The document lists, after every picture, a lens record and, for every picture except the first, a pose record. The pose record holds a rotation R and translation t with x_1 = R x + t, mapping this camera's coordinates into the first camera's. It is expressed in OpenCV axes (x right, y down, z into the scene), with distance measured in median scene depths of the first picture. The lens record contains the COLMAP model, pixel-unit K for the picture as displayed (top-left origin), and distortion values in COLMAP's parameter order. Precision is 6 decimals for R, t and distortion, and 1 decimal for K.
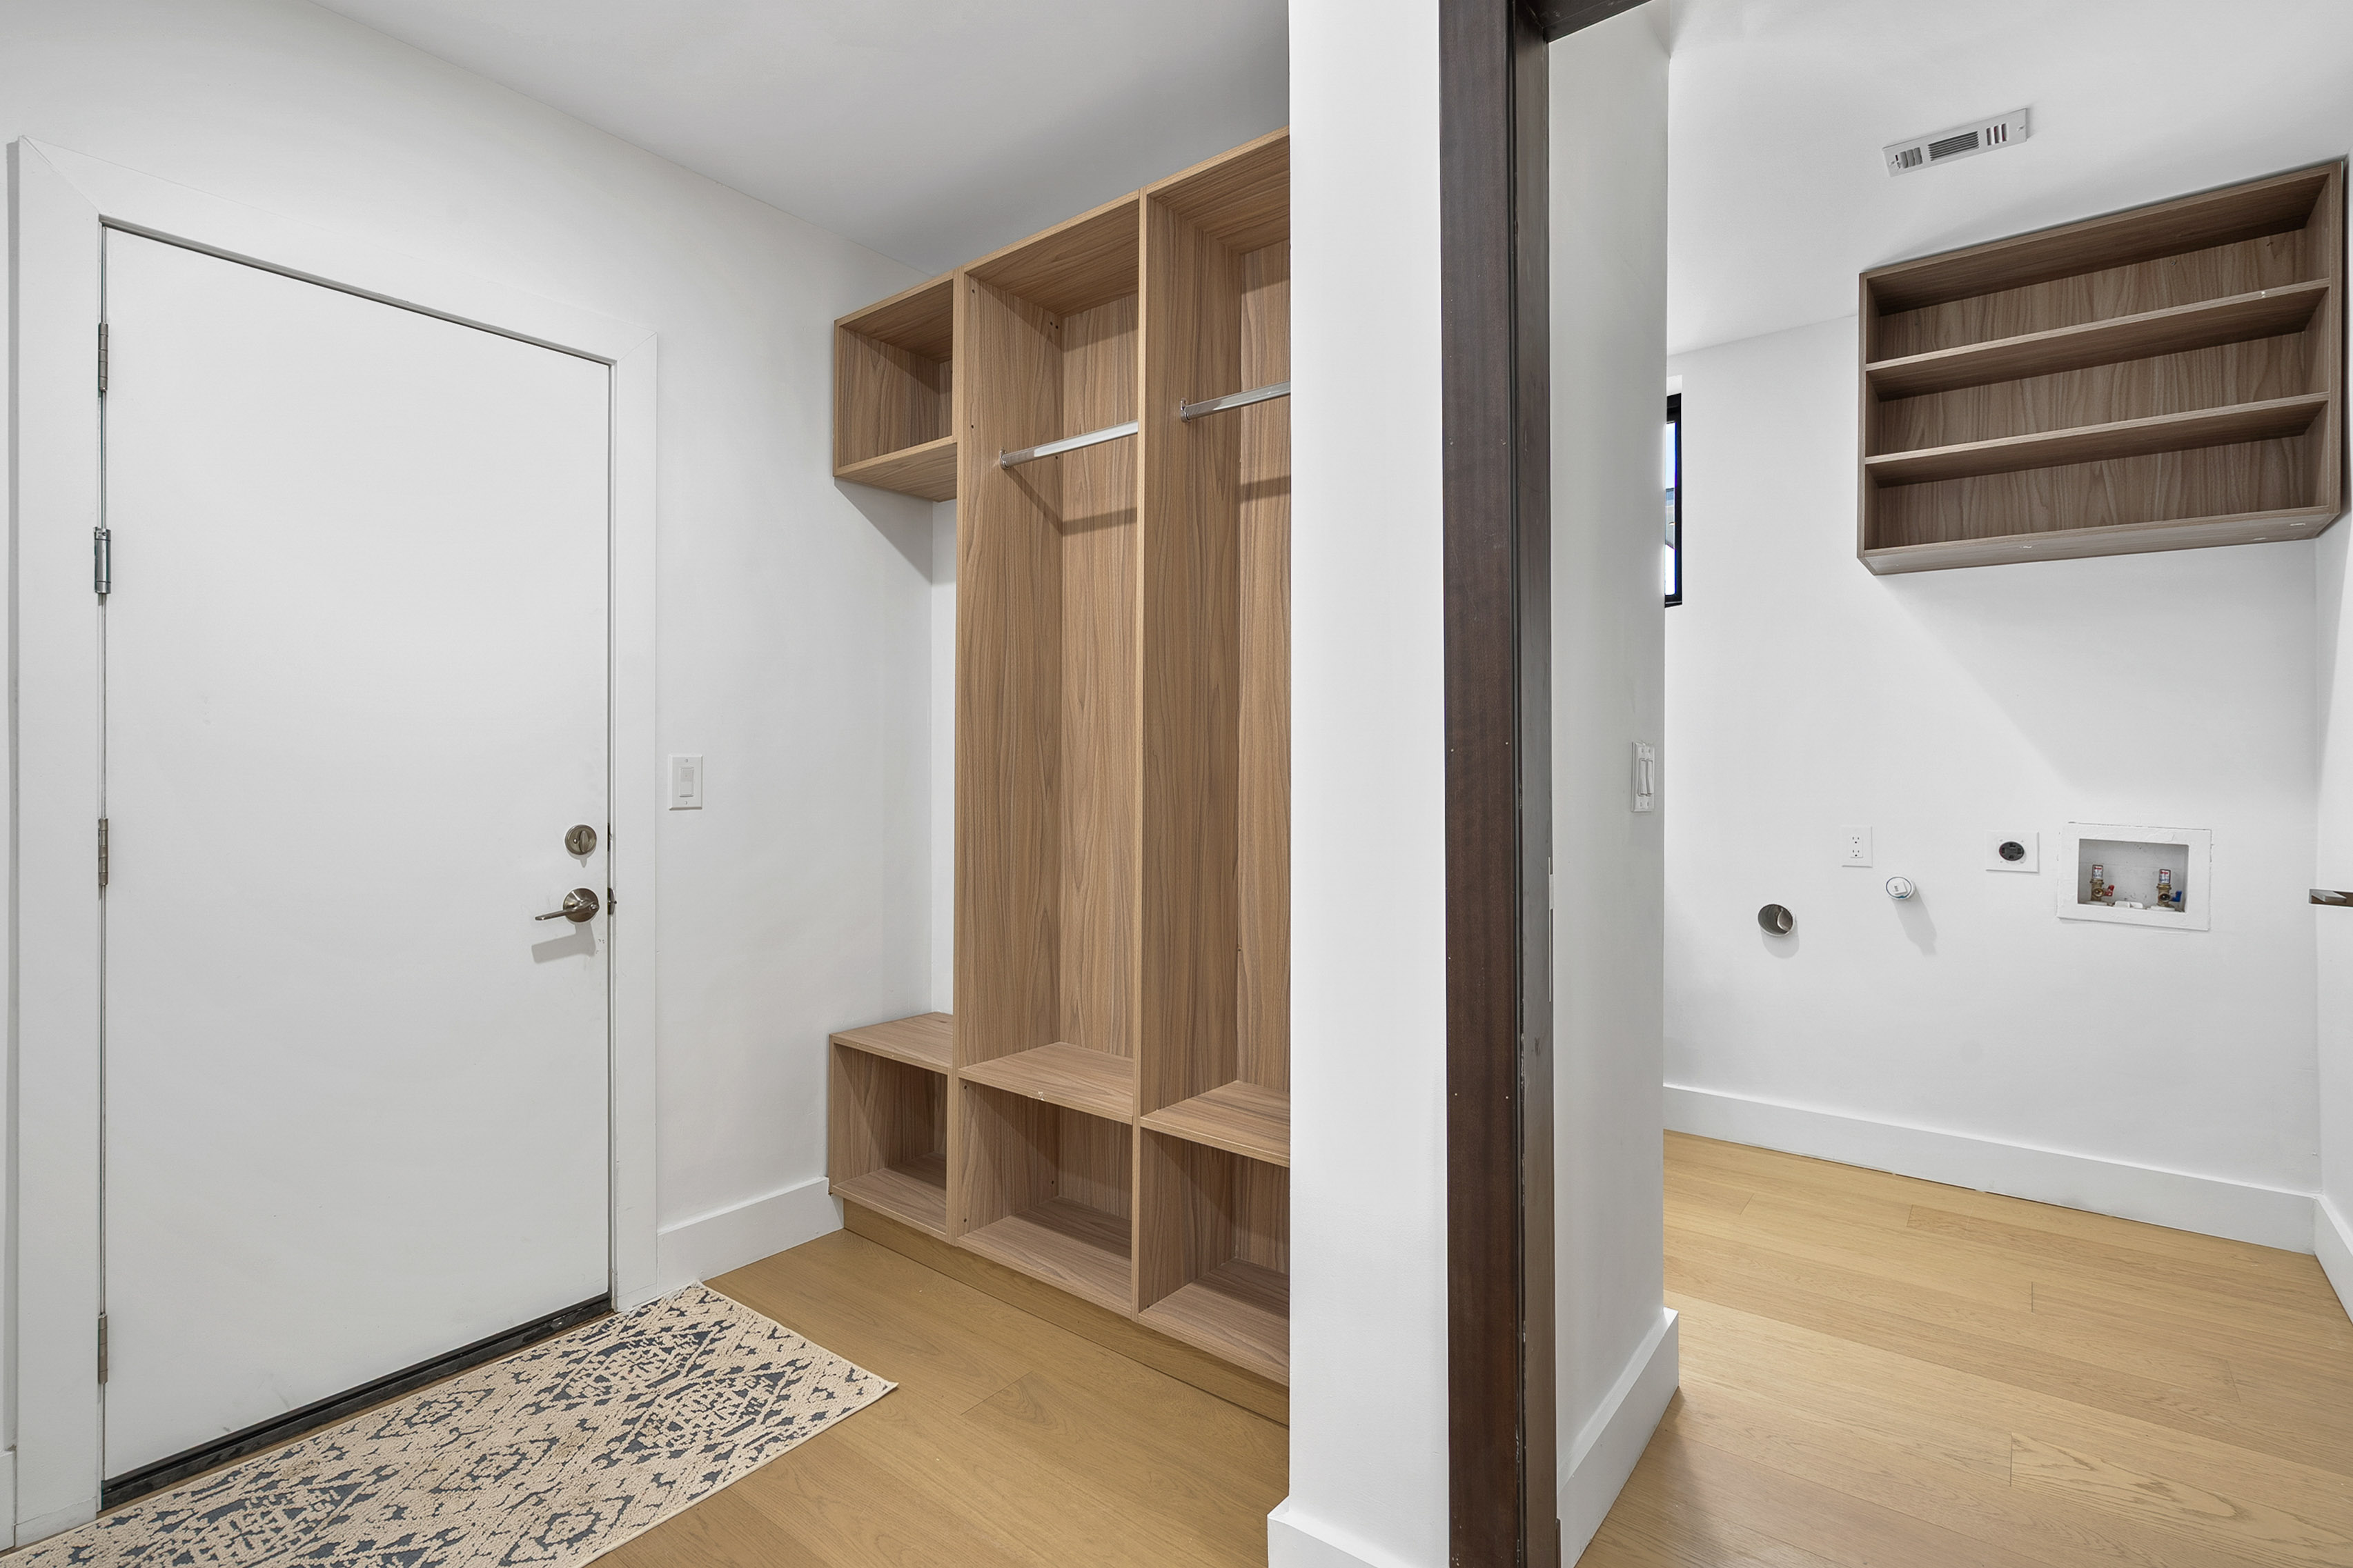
lens RADIAL K [[1075.7, 0, 1167.6], [0, 1075.7, 758.9], [0, 0, 1]] dist [0.003187, 0.000637]
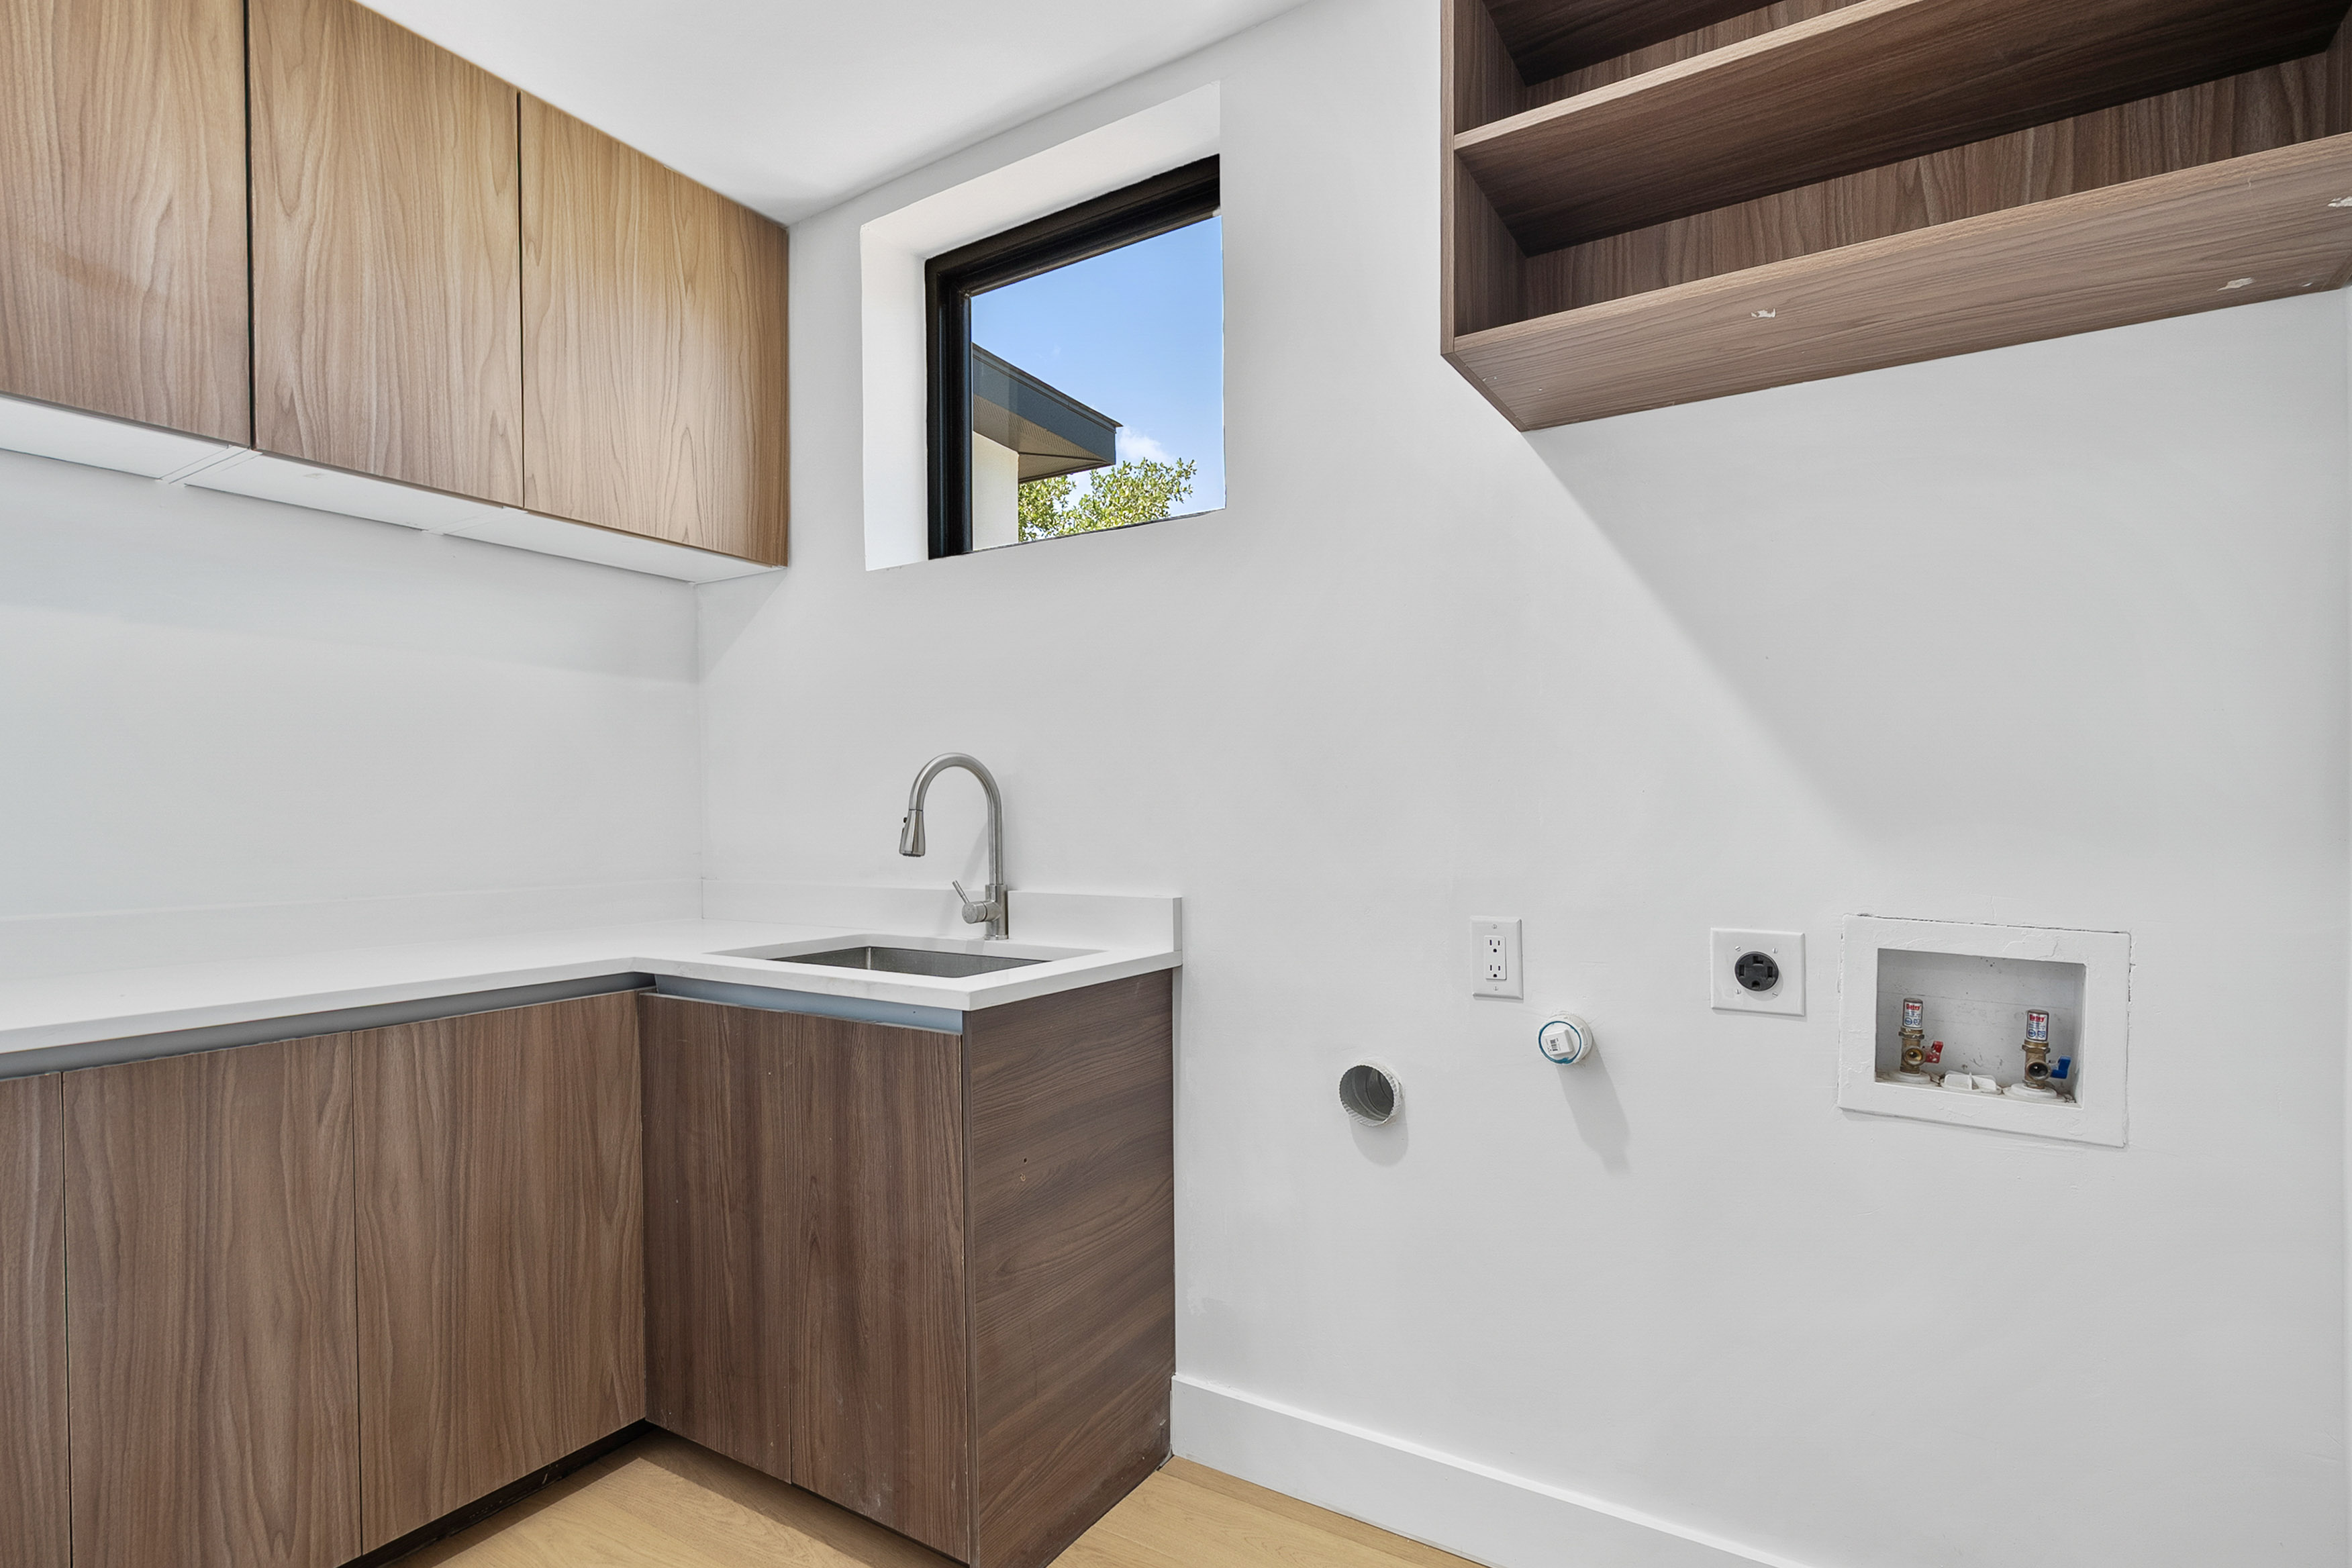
lens RADIAL K [[1075.4, 0, 1185.1], [0, 1075.4, 807.7], [0, 0, 1]] dist [0.003187, 0.000637]
pose [[0.989813, -0.009509, 0.142059, 0.461783], [0.009008, 0.999951, 0.004167, 0.004587], [-0.142091, -0.002845, 0.989849, 0.557423]]
